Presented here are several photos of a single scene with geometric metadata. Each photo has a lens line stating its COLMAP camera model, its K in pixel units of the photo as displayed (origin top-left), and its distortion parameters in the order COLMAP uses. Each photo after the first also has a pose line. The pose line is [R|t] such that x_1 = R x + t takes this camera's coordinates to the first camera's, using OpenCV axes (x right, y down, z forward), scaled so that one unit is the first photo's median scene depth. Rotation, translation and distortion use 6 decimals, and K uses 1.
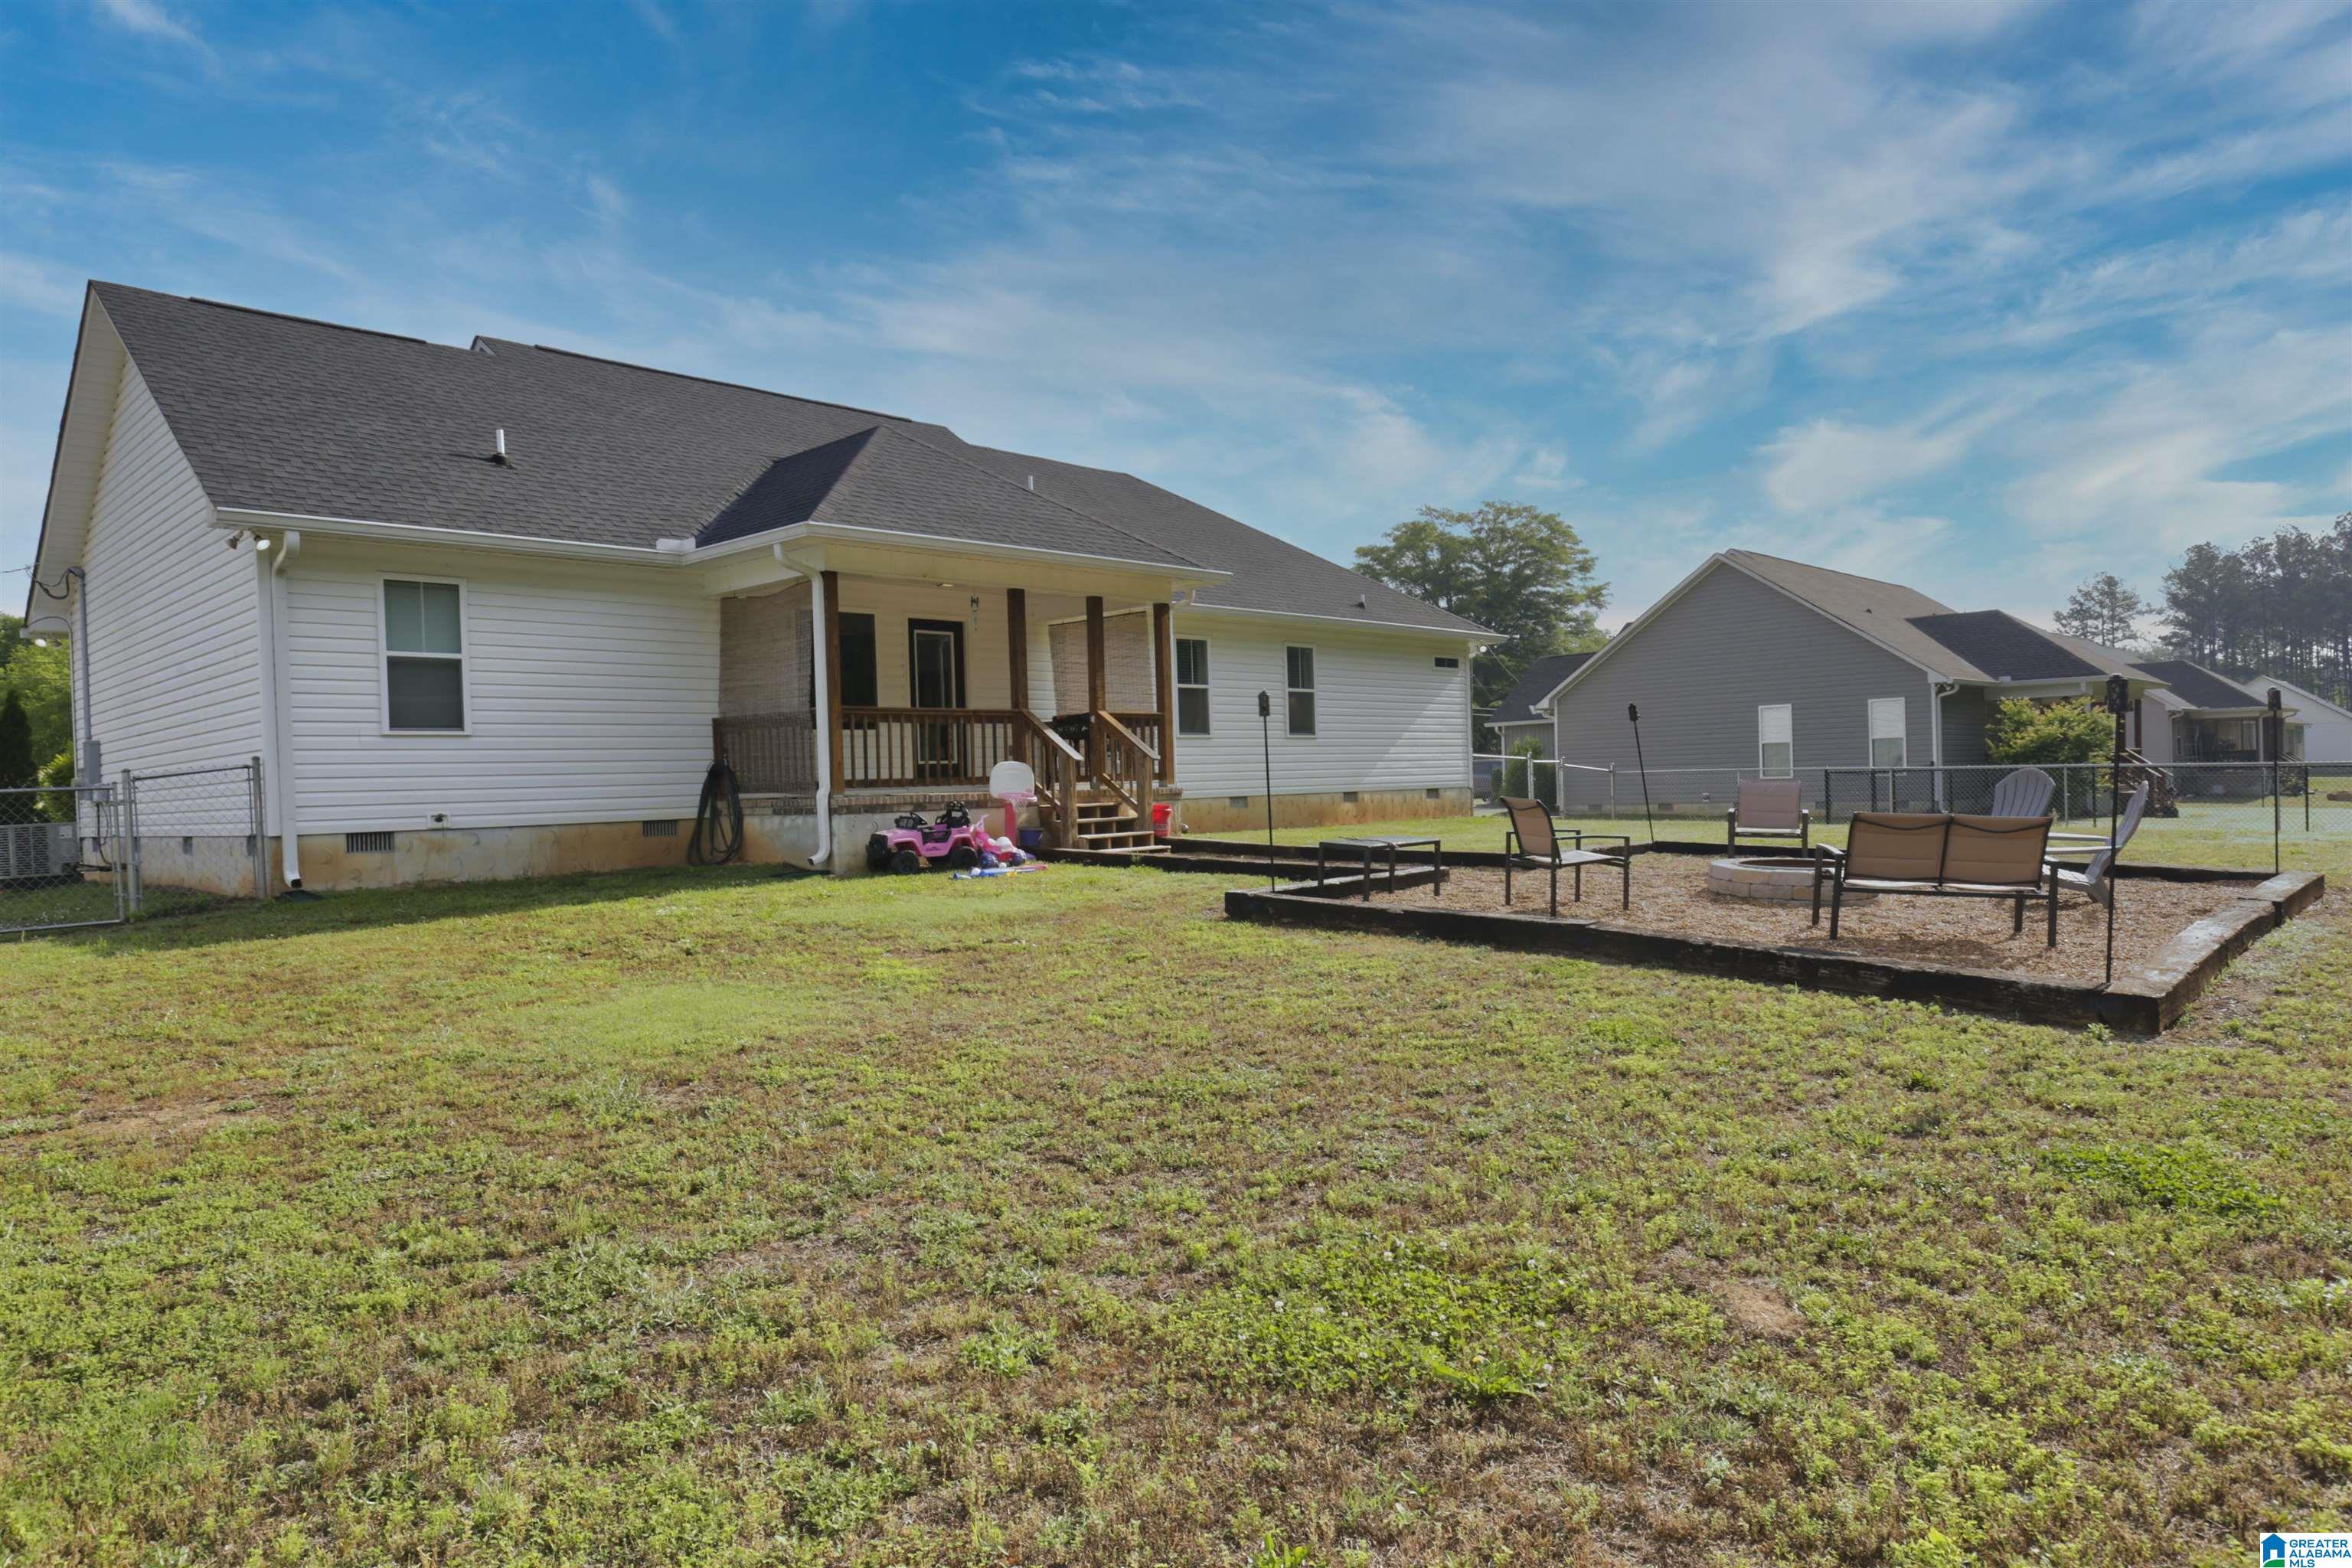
lens RADIAL K [[1432.0, 0, 1182.4], [0, 1432.0, 802.7], [0, 0, 1]] dist [0.004482, 0.001390]
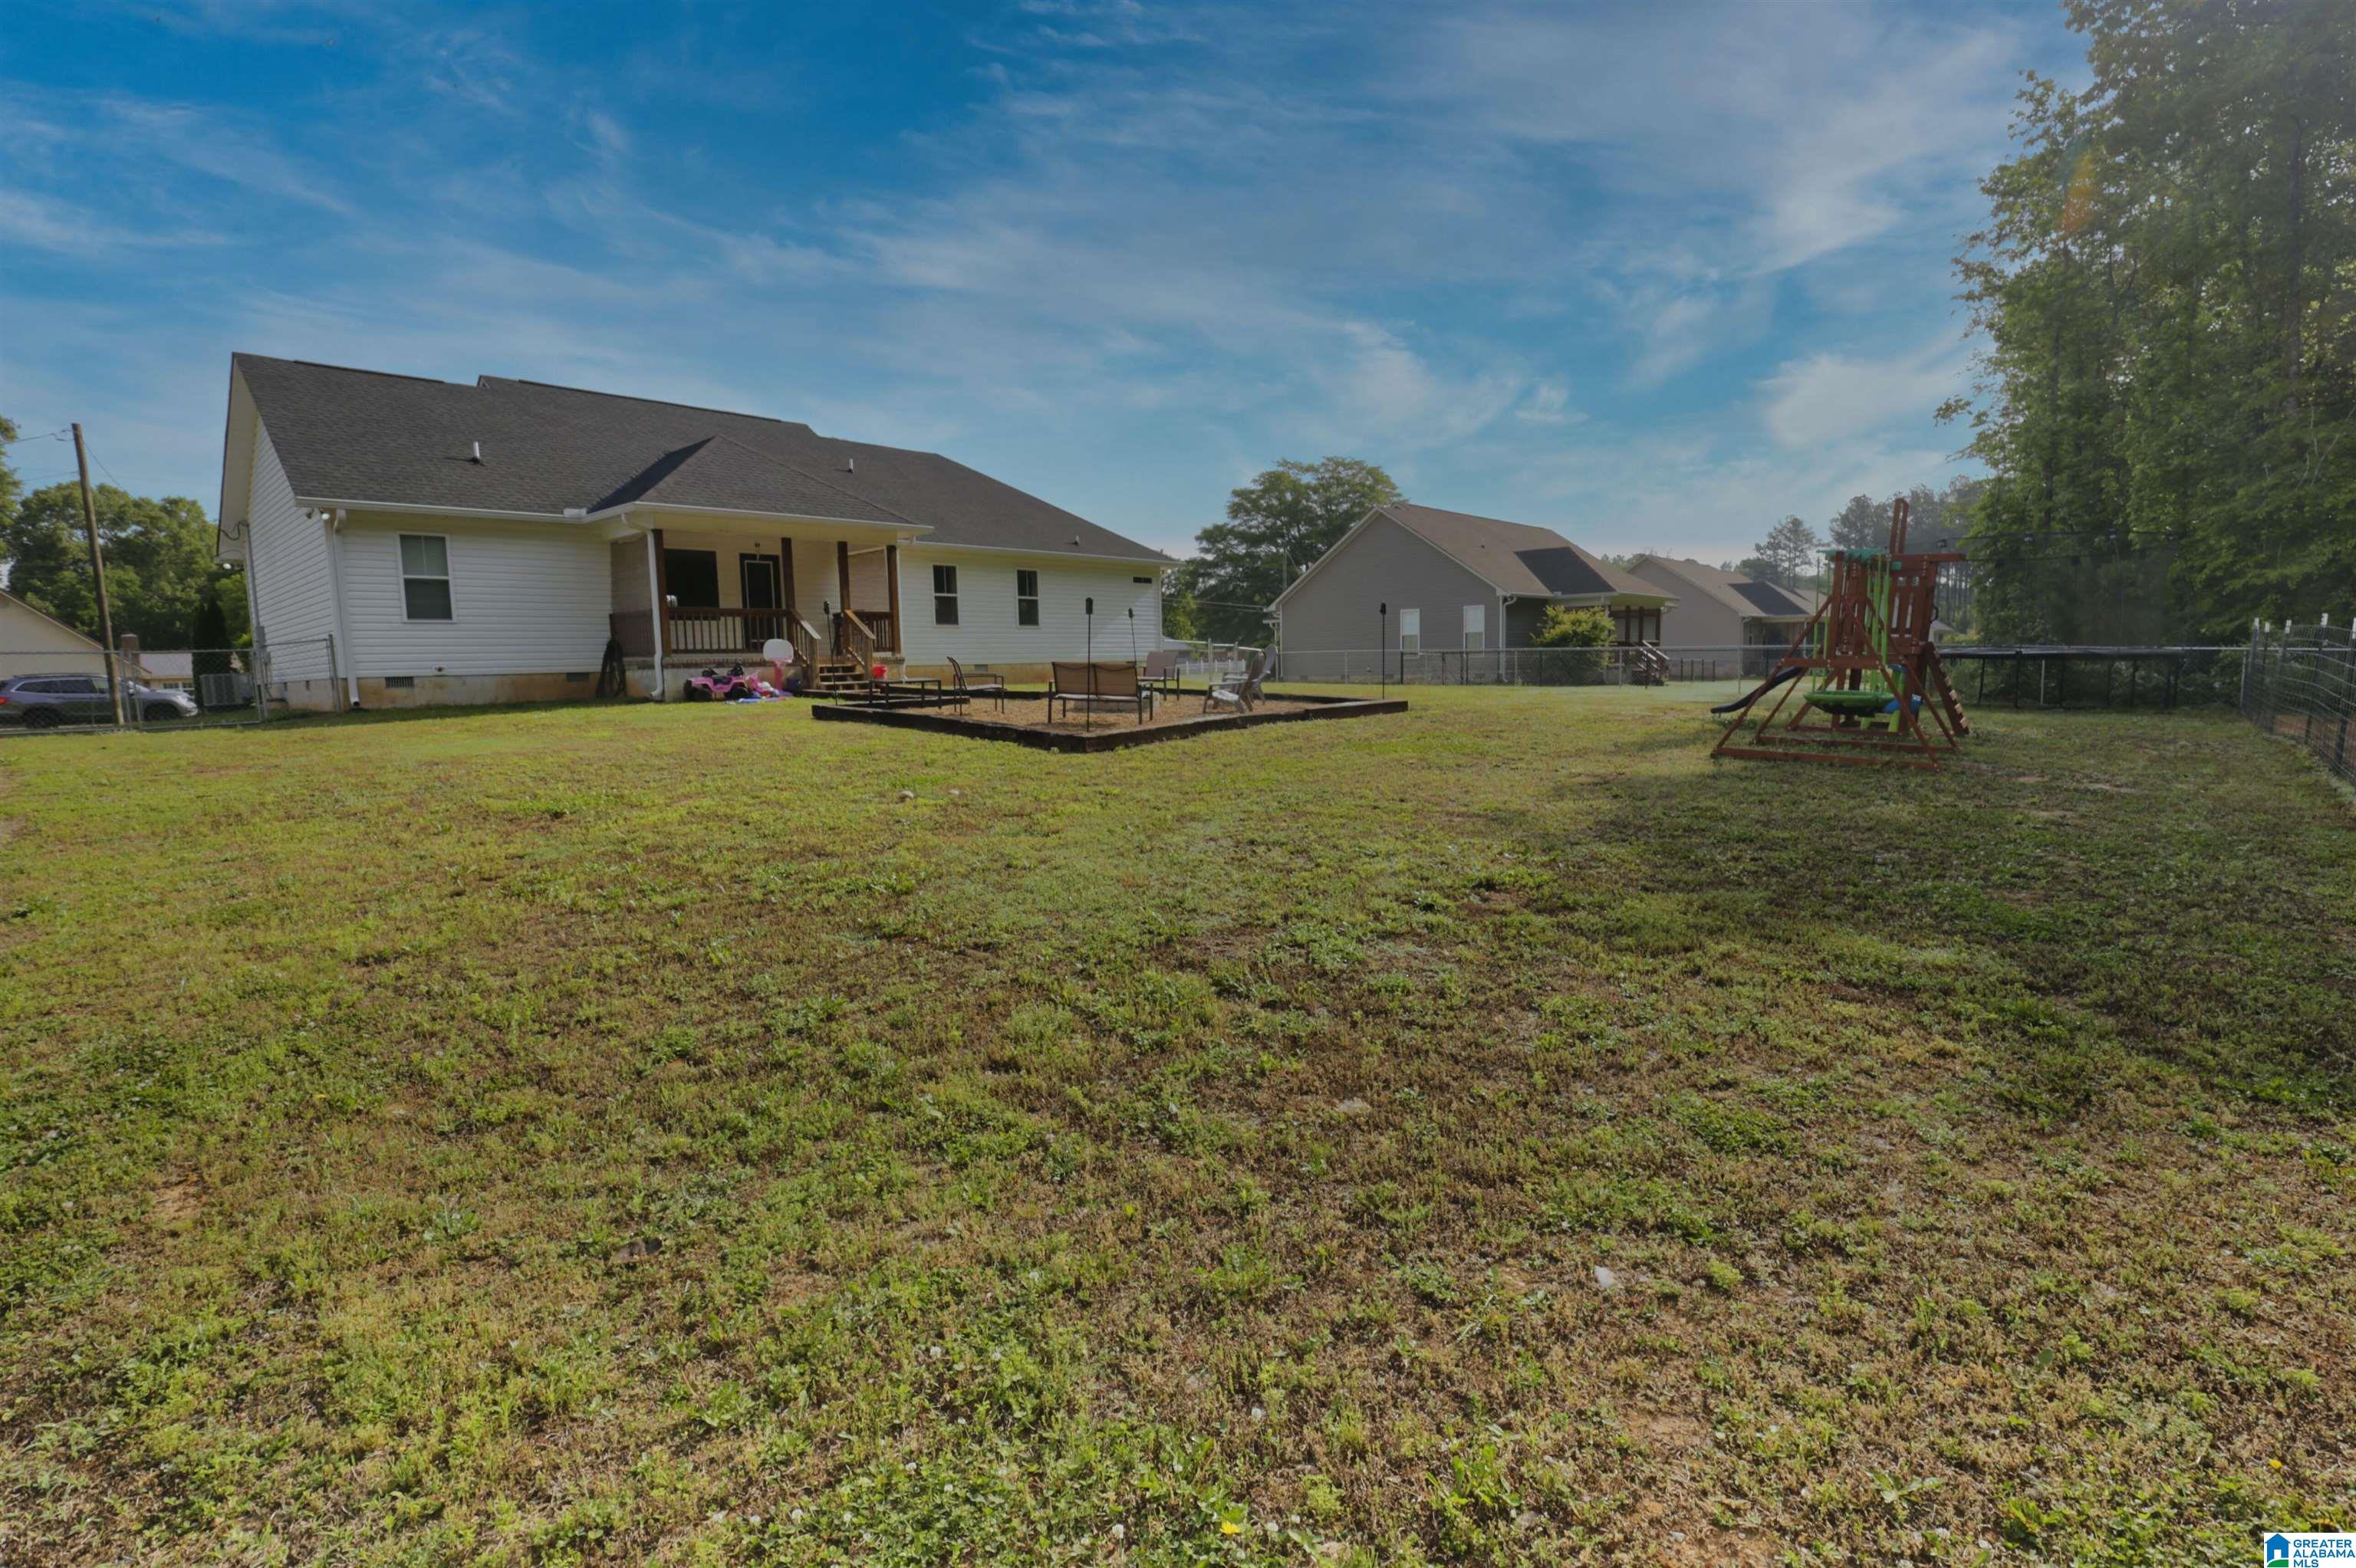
lens RADIAL K [[1099.3, 0, 1200.7], [0, 1099.3, 793.1], [0, 0, 1]] dist [-0.024460, 0.001812]
pose [[0.999813, 0.005181, 0.018624, 0.377614], [-0.007039, 0.994852, 0.101097, 0.019205], [-0.018005, -0.101209, 0.994702, -0.355262]]
